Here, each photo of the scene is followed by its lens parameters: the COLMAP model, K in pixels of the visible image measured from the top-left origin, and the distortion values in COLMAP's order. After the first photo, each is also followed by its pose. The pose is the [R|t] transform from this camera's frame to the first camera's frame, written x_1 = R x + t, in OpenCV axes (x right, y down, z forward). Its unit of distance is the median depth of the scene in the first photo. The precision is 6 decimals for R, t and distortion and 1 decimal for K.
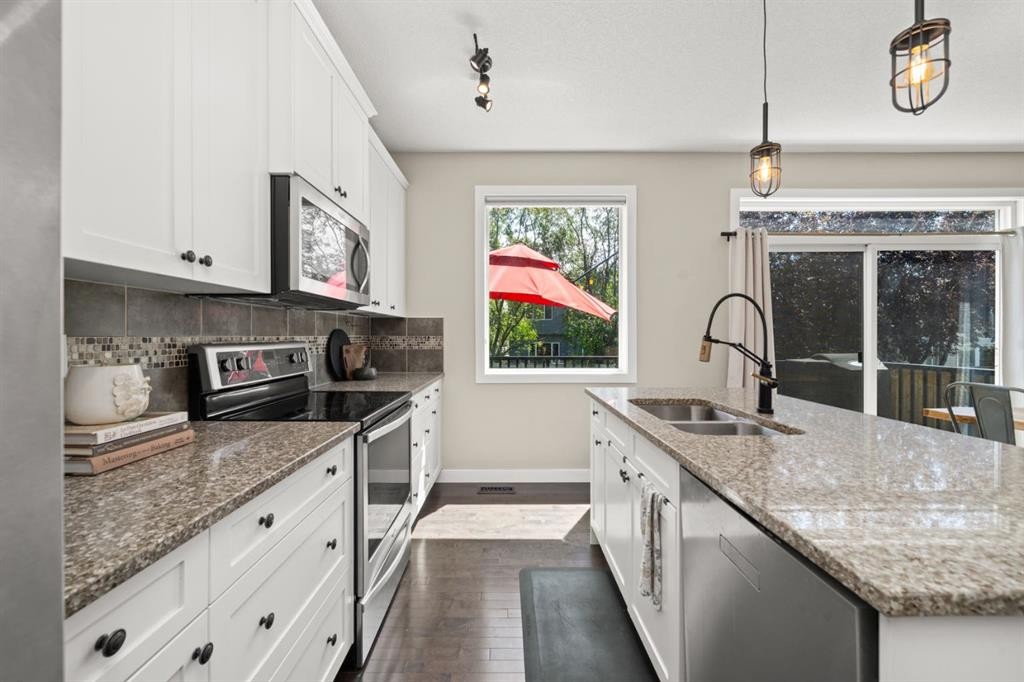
lens RADIAL K [[404.9, 0, 512.0], [0, 404.9, 341.0], [0, 0, 1]] dist [-0.000232, -0.000032]
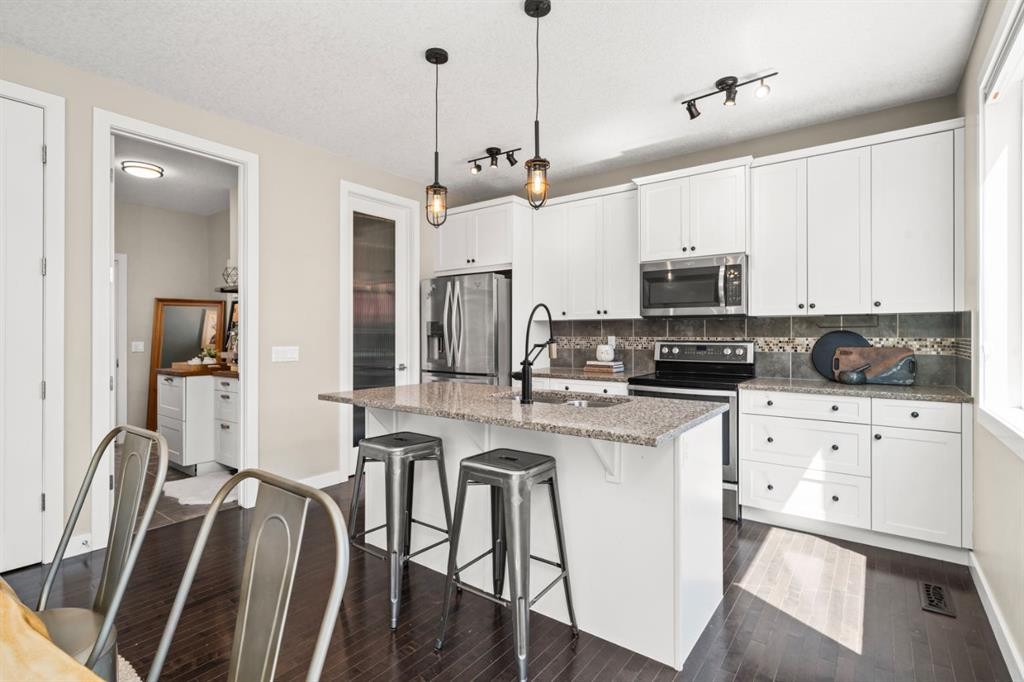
lens RADIAL K [[489.5, 0, 512.0], [0, 489.5, 341.0], [0, 0, 1]] dist [0.000831, 0.000074]
pose [[-0.605473, 0.010206, -0.795801, 1.911334], [-0.010279, 0.999734, 0.020643, -0.037102], [0.795800, 0.020679, -0.605207, 1.976304]]
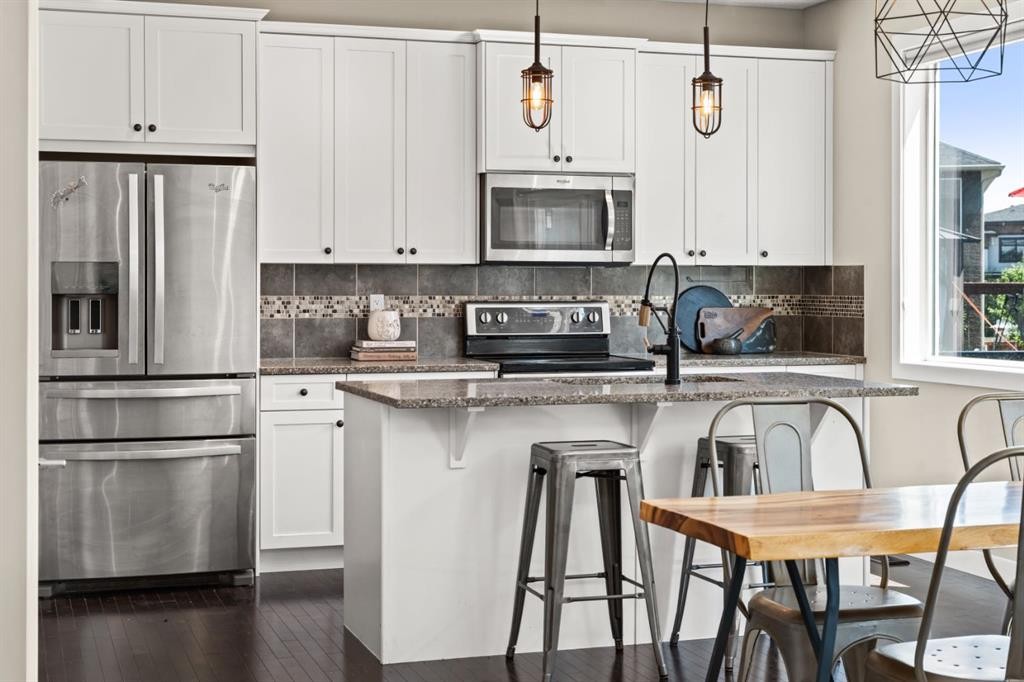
lens RADIAL K [[1559.4, 0, 512.0], [0, 1559.4, 341.0], [0, 0, 1]] dist [0.013819, -0.007025]
pose [[0.308619, 0.036254, -0.950495, 4.116724], [-0.013322, 0.999340, 0.033791, -0.036643], [0.951092, 0.002234, 0.308898, -0.452619]]
